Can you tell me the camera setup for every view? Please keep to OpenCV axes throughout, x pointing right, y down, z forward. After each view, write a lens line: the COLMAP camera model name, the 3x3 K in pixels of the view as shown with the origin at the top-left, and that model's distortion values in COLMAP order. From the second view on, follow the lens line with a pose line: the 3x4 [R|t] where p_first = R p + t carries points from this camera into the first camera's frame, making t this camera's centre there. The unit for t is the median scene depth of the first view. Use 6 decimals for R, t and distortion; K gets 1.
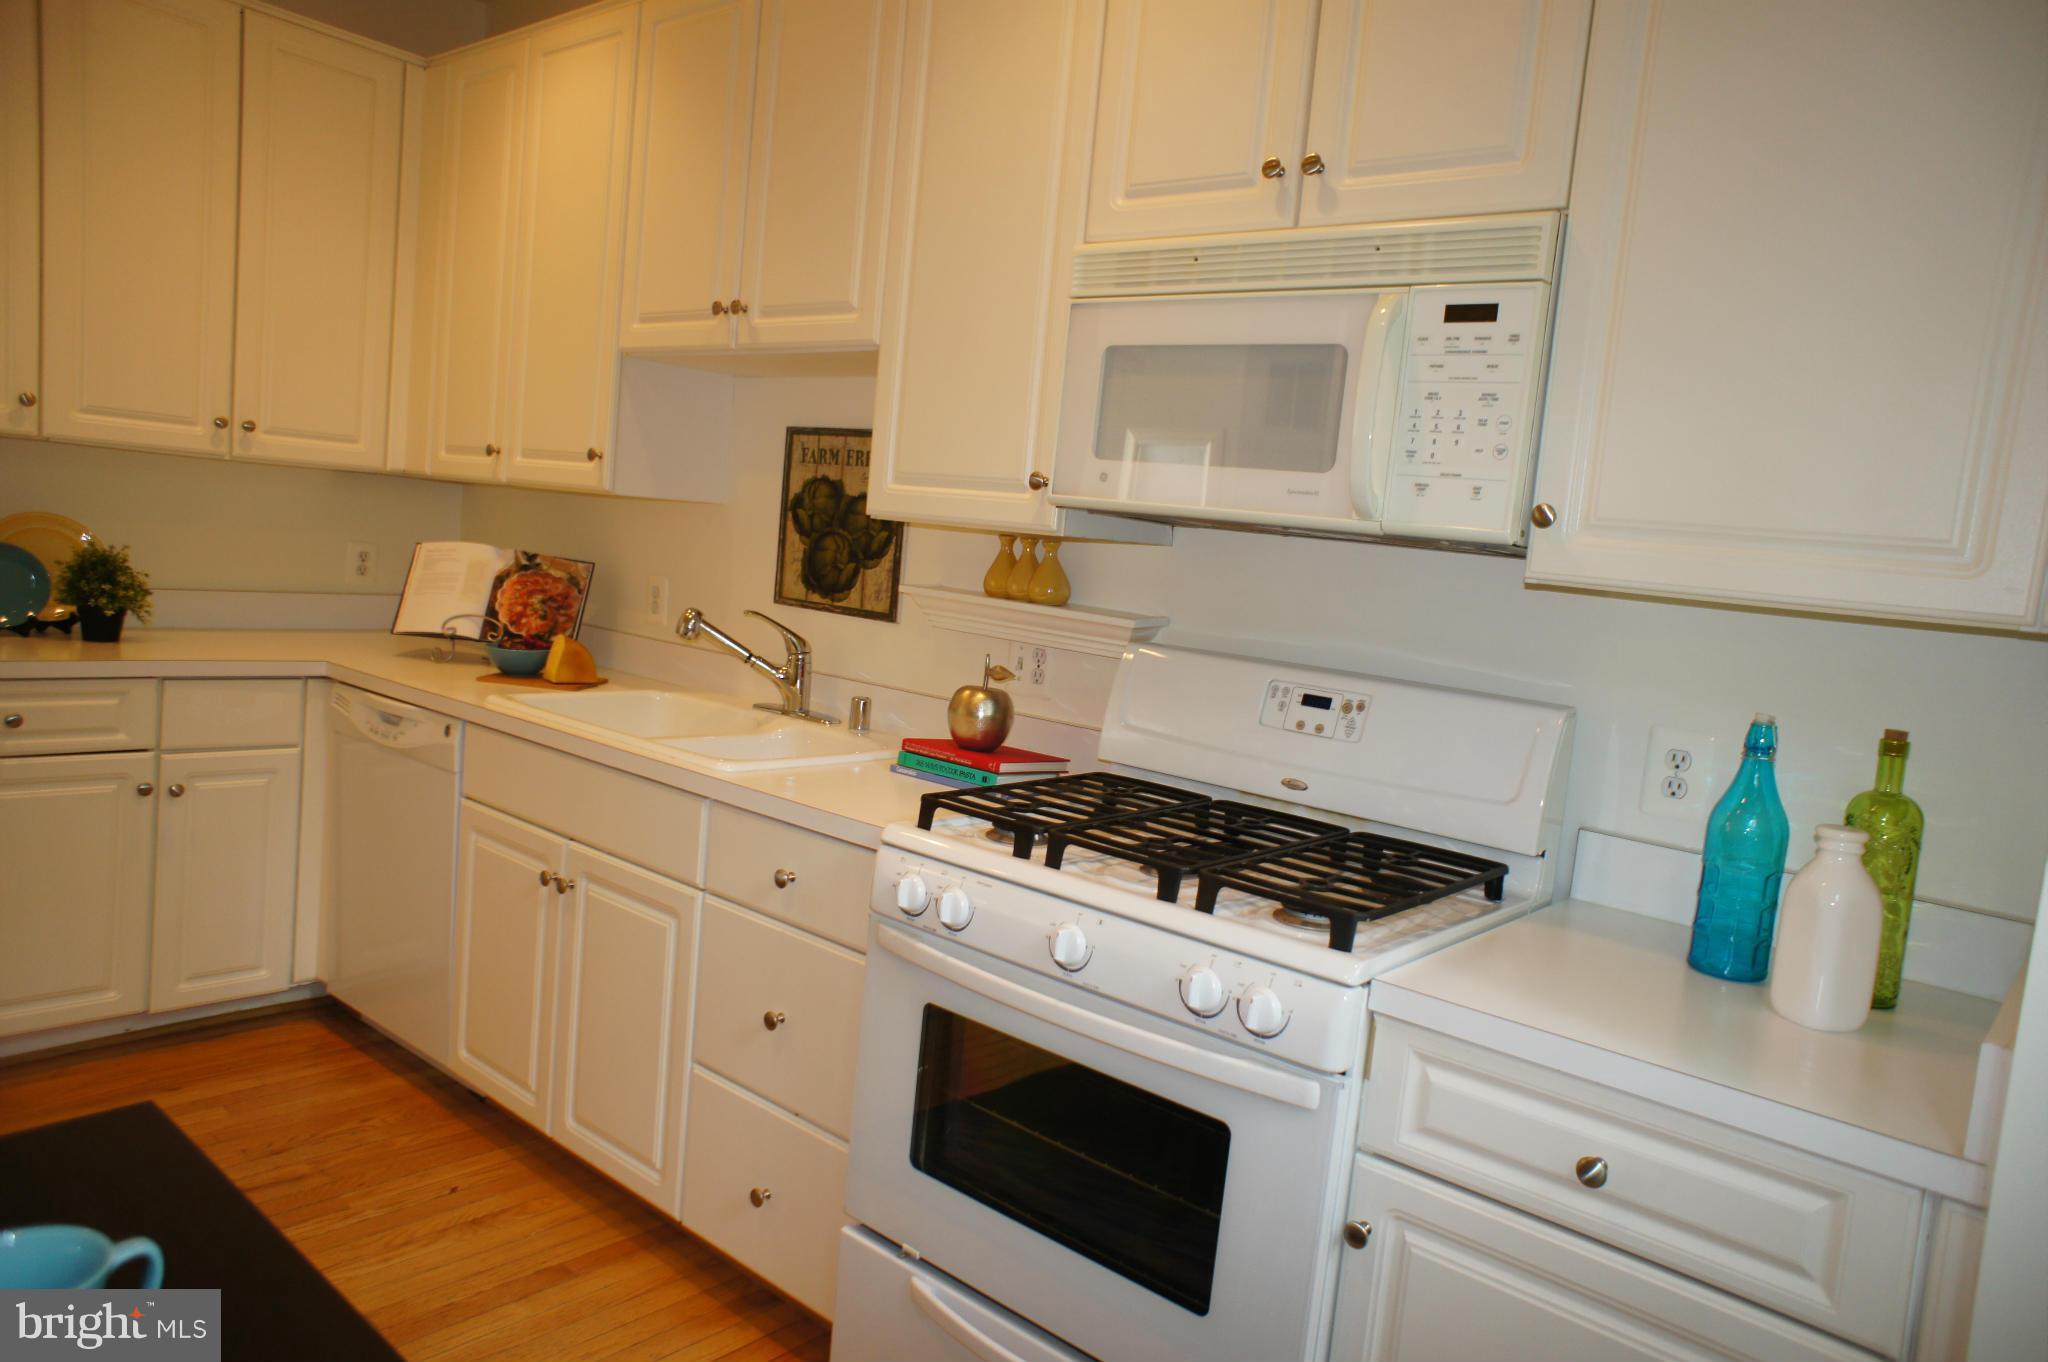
lens RADIAL K [[1385.7, 0, 1023.5], [0, 1385.7, 671.0], [0, 0, 1]] dist [-0.043088, 0.048844]
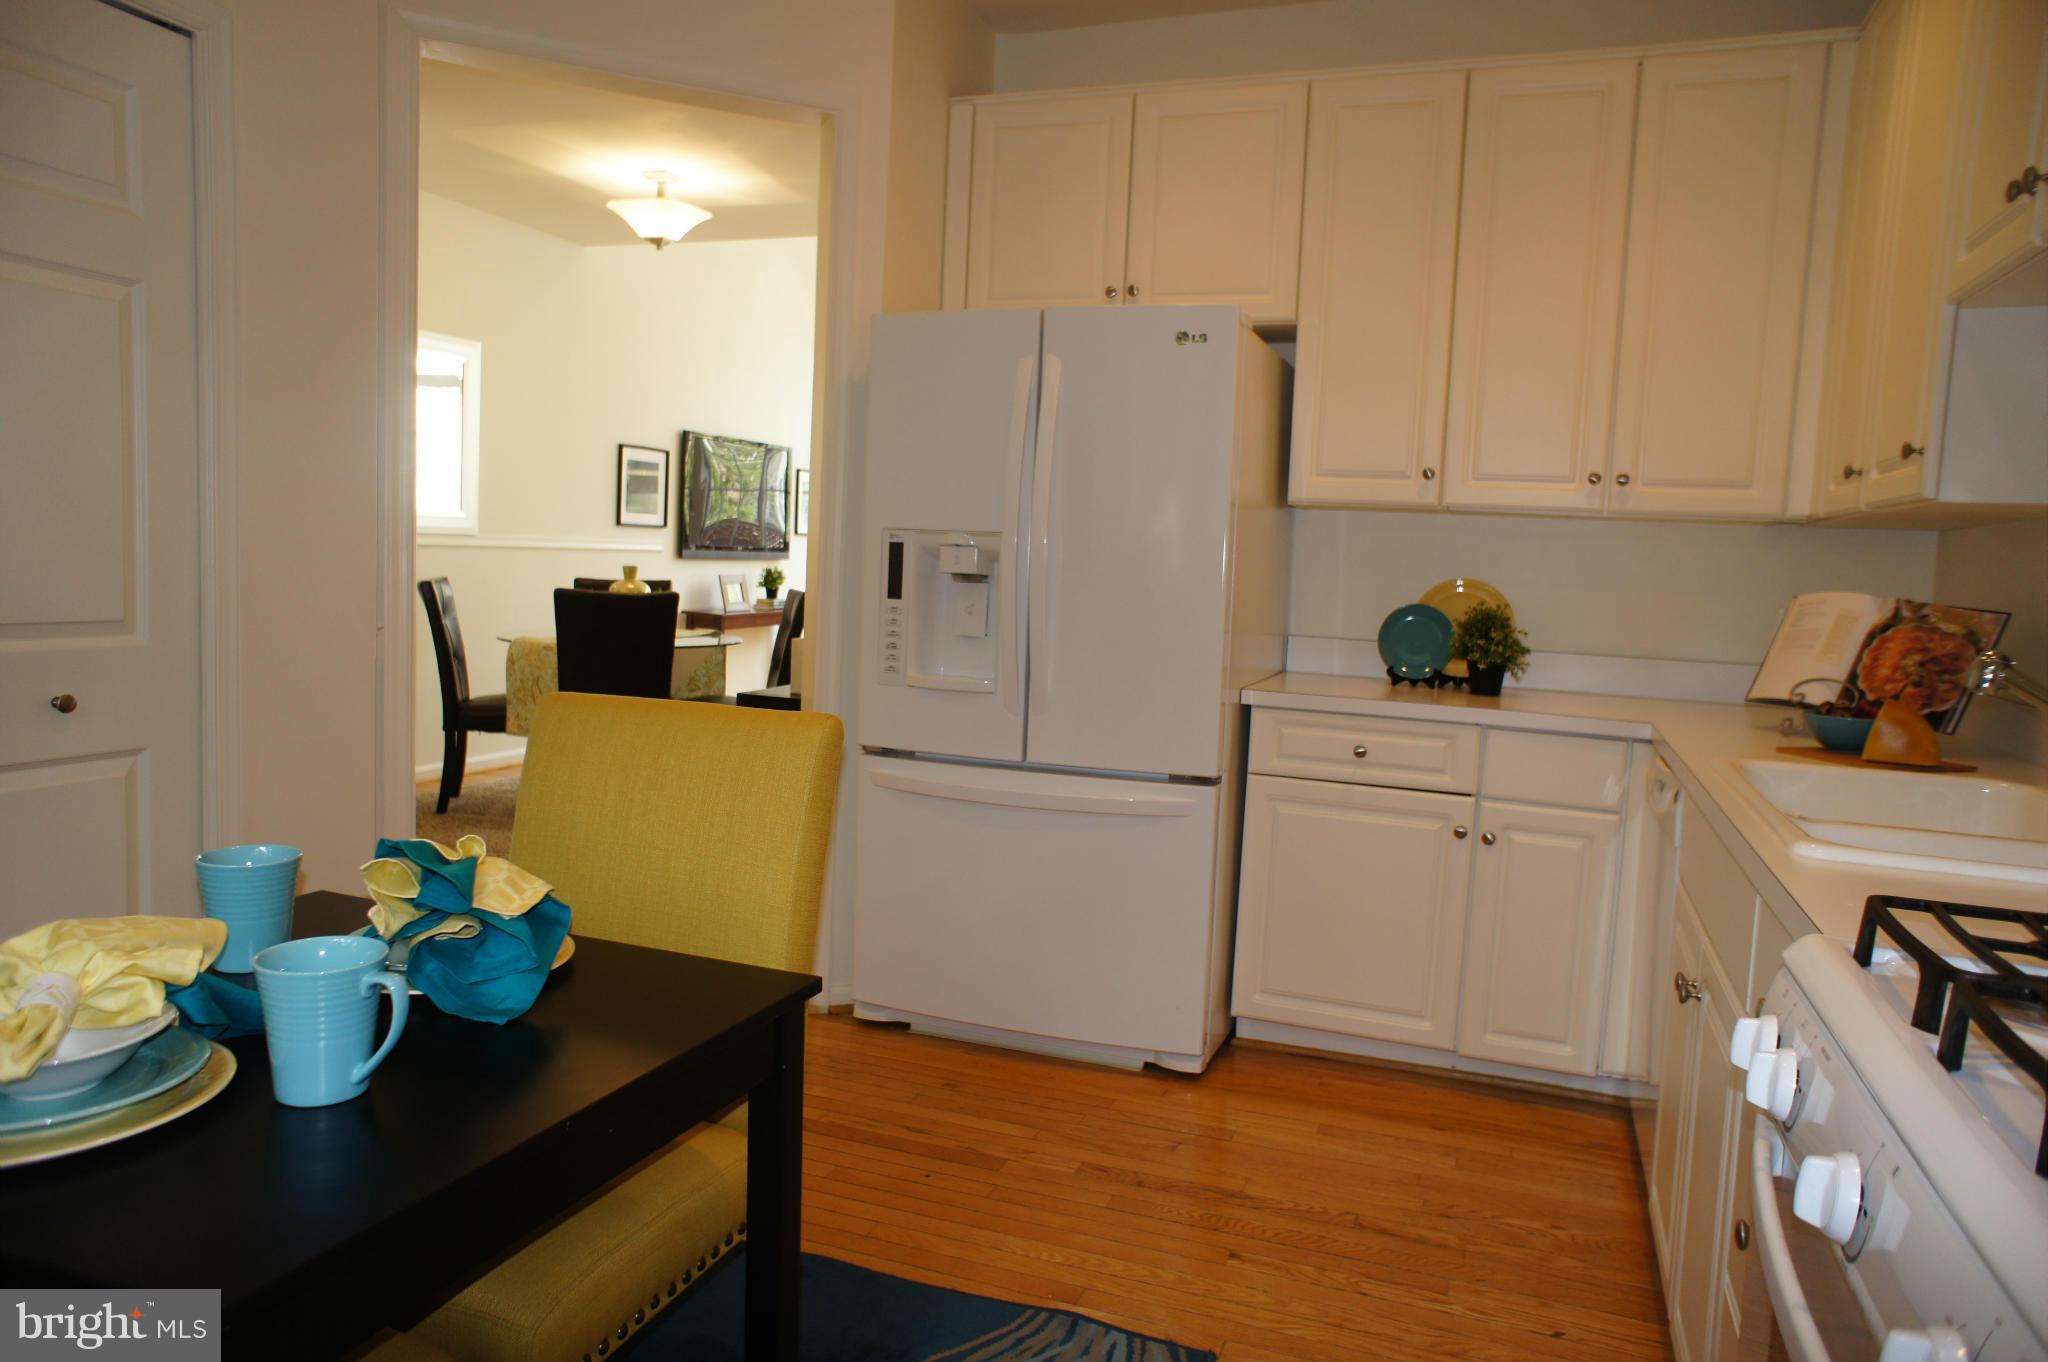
lens RADIAL K [[1385.7, 0, 1010.6], [0, 1385.7, 675.7], [0, 0, 1]] dist [-0.043088, 0.048844]
pose [[0.352118, 0.008825, -0.935914, 0.207177], [-0.103749, 0.994161, -0.029659, 0.034856], [0.930188, 0.107543, 0.350977, 0.305388]]
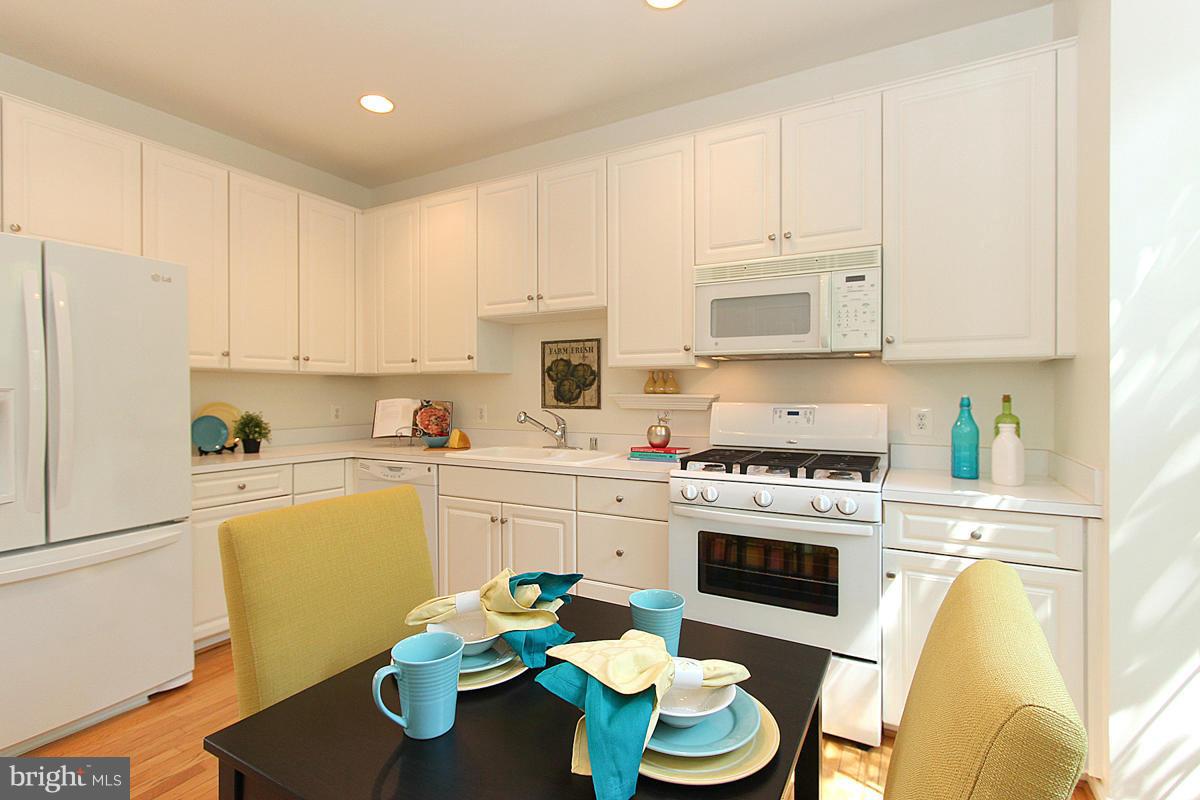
lens RADIAL K [[561.3, 0, 596.4], [0, 561.3, 391.5], [0, 0, 1]] dist [-0.000326, -0.000071]
pose [[0.977008, -0.092958, 0.191871, -0.287920], [0.110467, 0.990438, -0.082647, 0.019377], [-0.182354, 0.101942, 0.977934, -0.064193]]
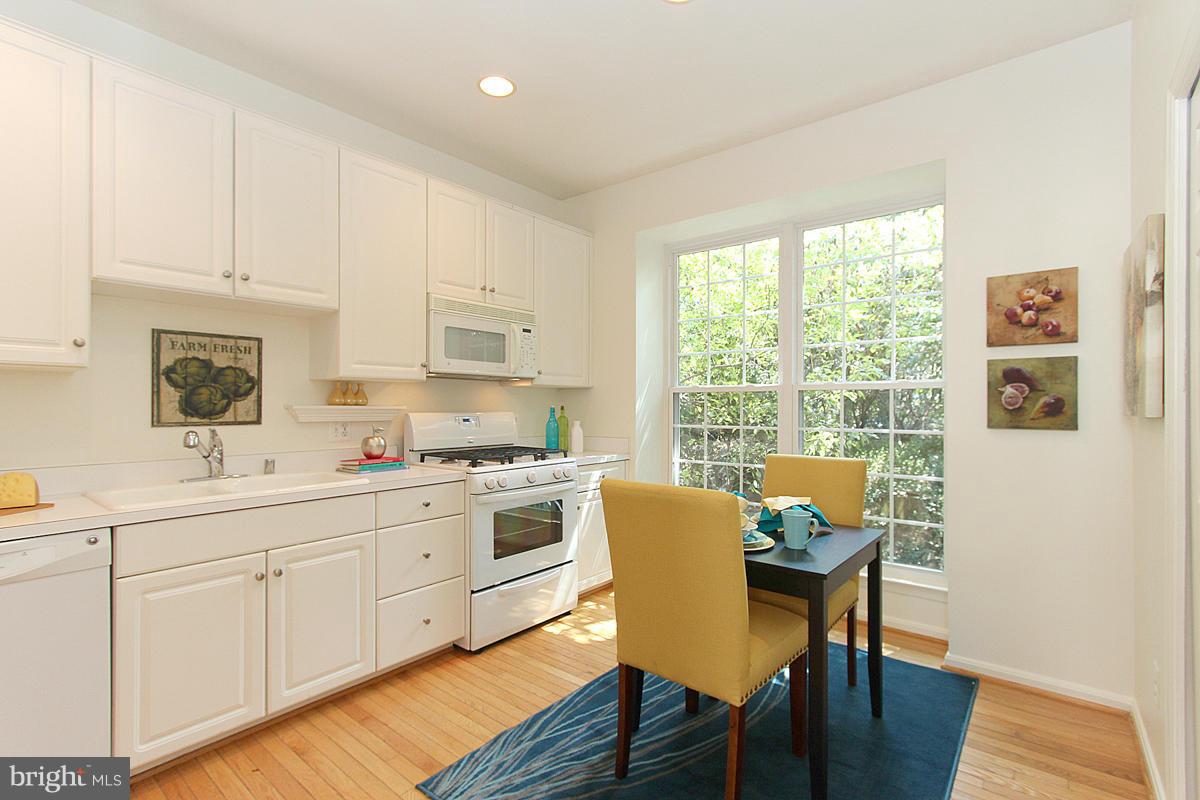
lens RADIAL K [[561.3, 0, 587.4], [0, 561.3, 401.5], [0, 0, 1]] dist [-0.000326, -0.000071]
pose [[-0.009848, -0.086264, 0.996224, -0.926961], [0.100280, 0.991164, 0.086818, -0.090617], [-0.994910, 0.100757, -0.001111, 0.452023]]
